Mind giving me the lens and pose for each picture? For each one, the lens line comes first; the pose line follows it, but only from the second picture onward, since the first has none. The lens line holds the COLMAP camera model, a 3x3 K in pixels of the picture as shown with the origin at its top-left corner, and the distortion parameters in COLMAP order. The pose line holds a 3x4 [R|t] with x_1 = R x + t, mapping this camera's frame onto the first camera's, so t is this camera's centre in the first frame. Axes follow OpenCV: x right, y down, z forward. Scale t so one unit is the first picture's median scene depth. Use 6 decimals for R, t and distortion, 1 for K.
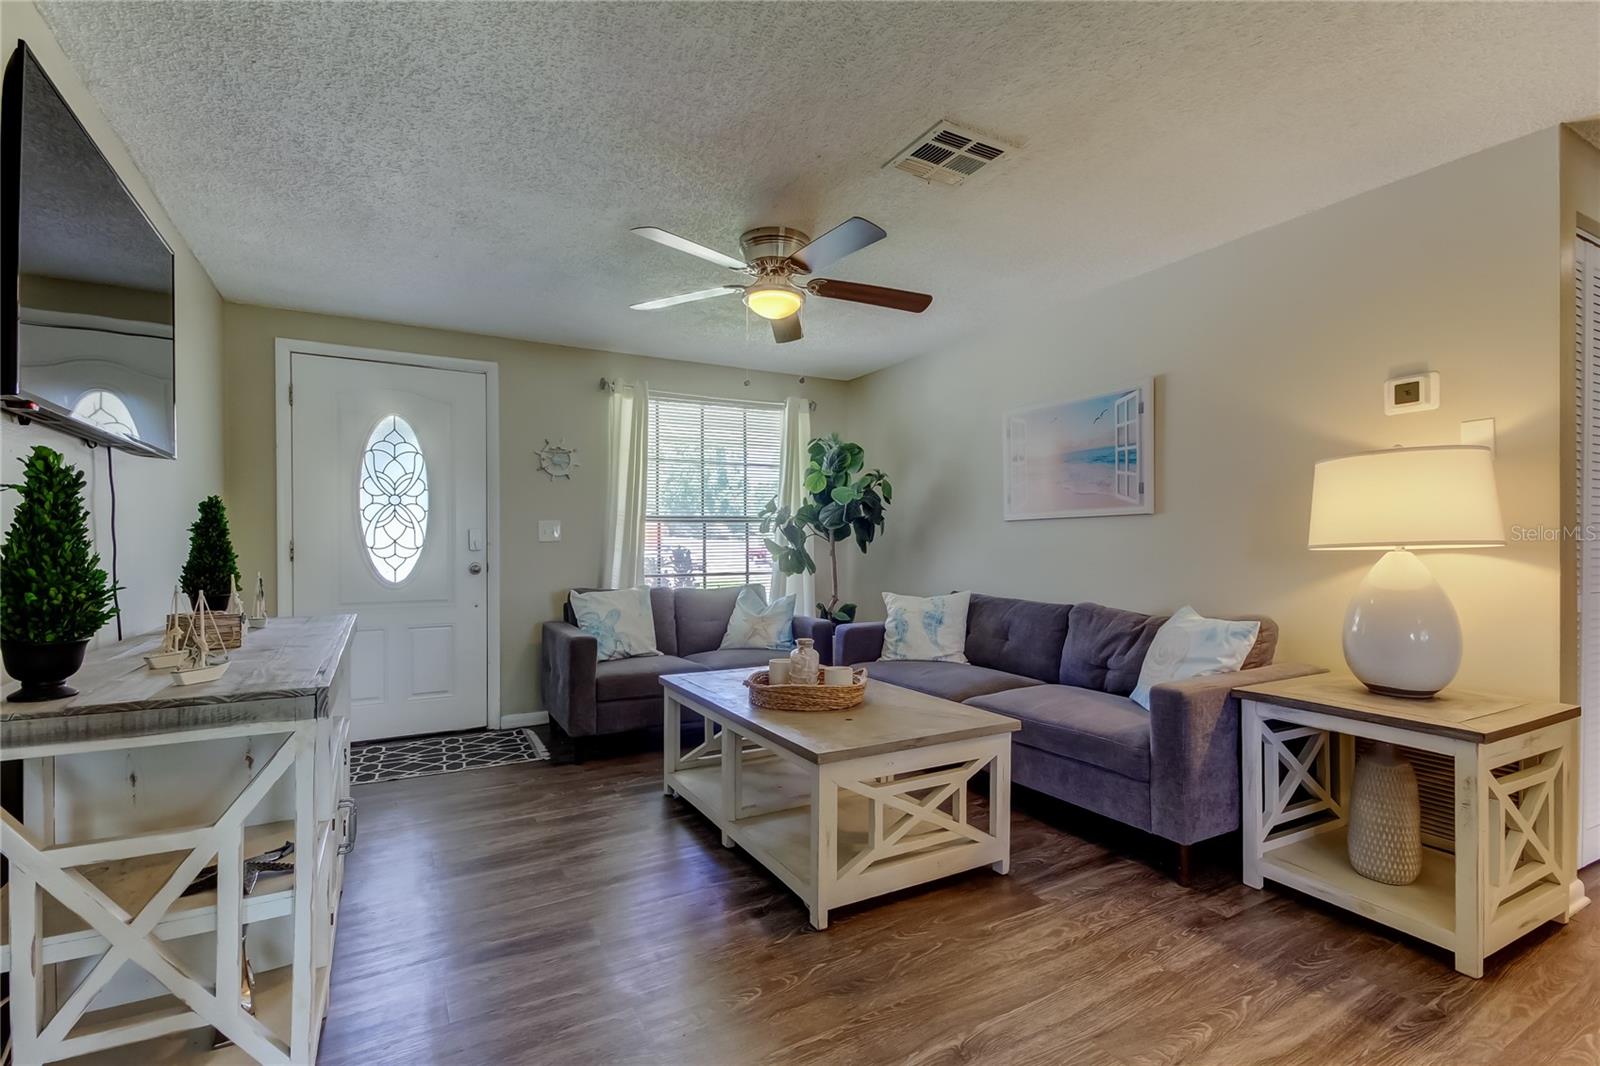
lens RADIAL K [[749.4, 0, 811.5], [0, 749.4, 546.0], [0, 0, 1]] dist [0.027638, -0.004394]
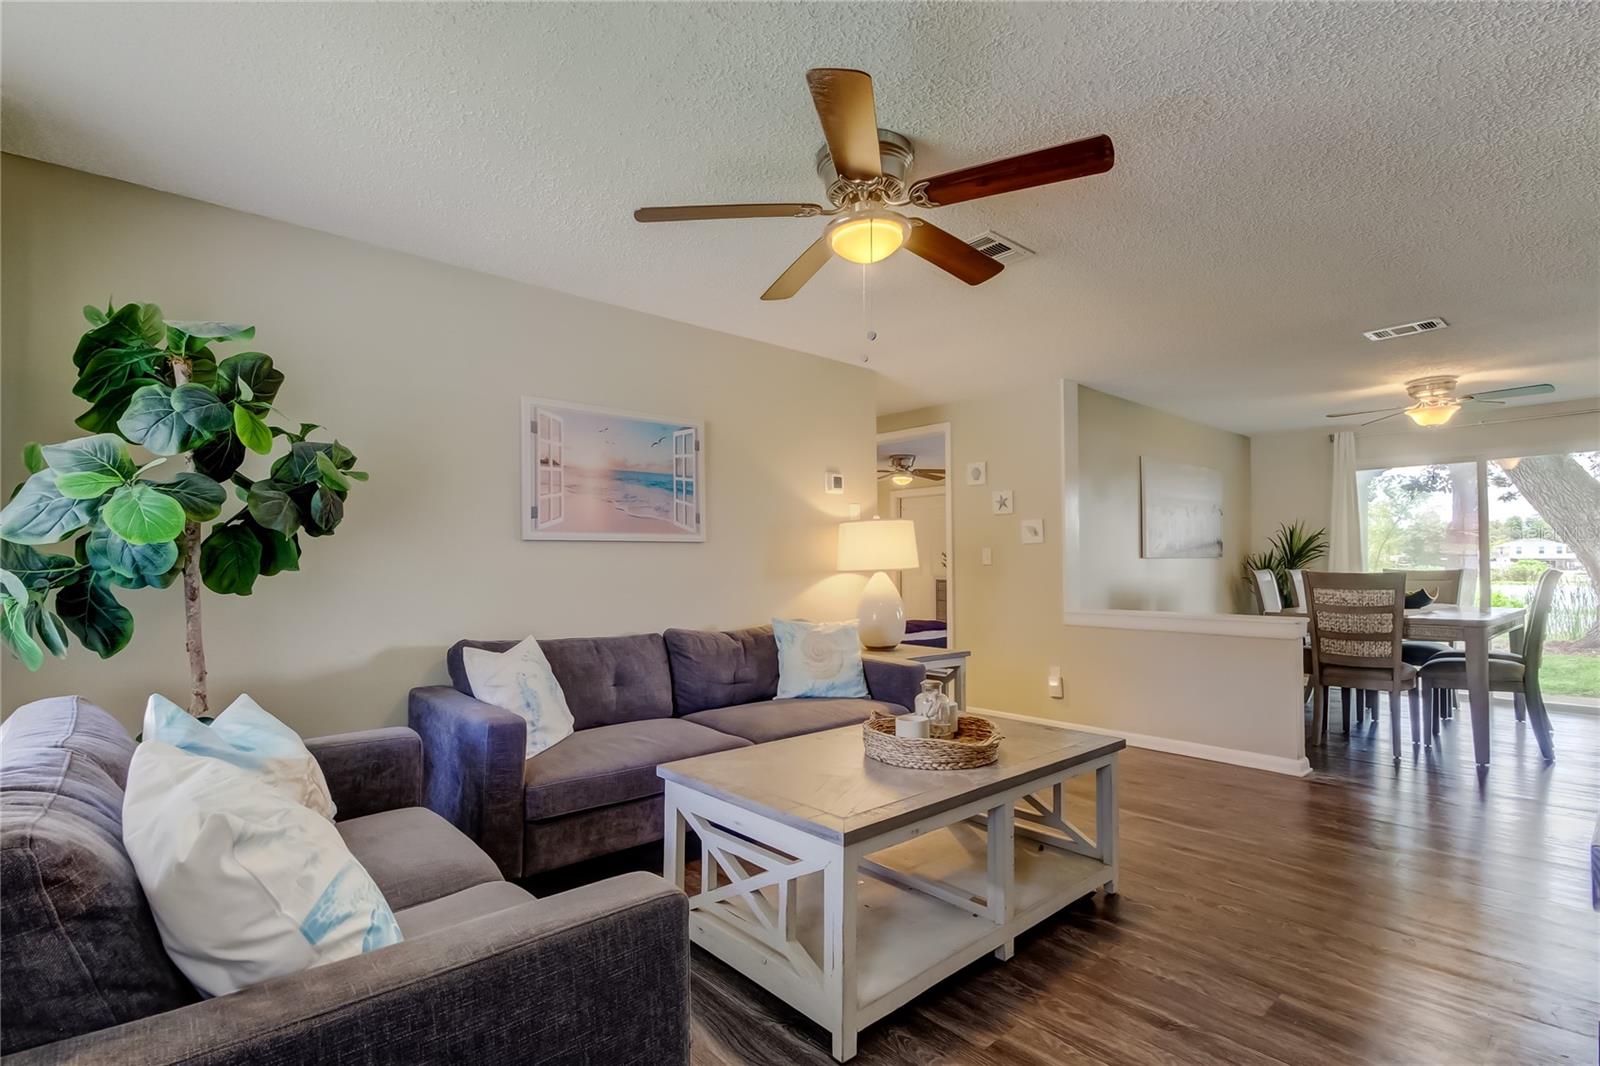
lens RADIAL K [[749.4, 0, 799.4], [0, 749.4, 545.5], [0, 0, 1]] dist [0.027638, -0.004394]
pose [[-0.236653, 0.019296, 0.971403, -0.593613], [0.005949, 0.999813, -0.018411, -0.014268], [-0.971576, 0.001422, -0.236724, 0.998518]]
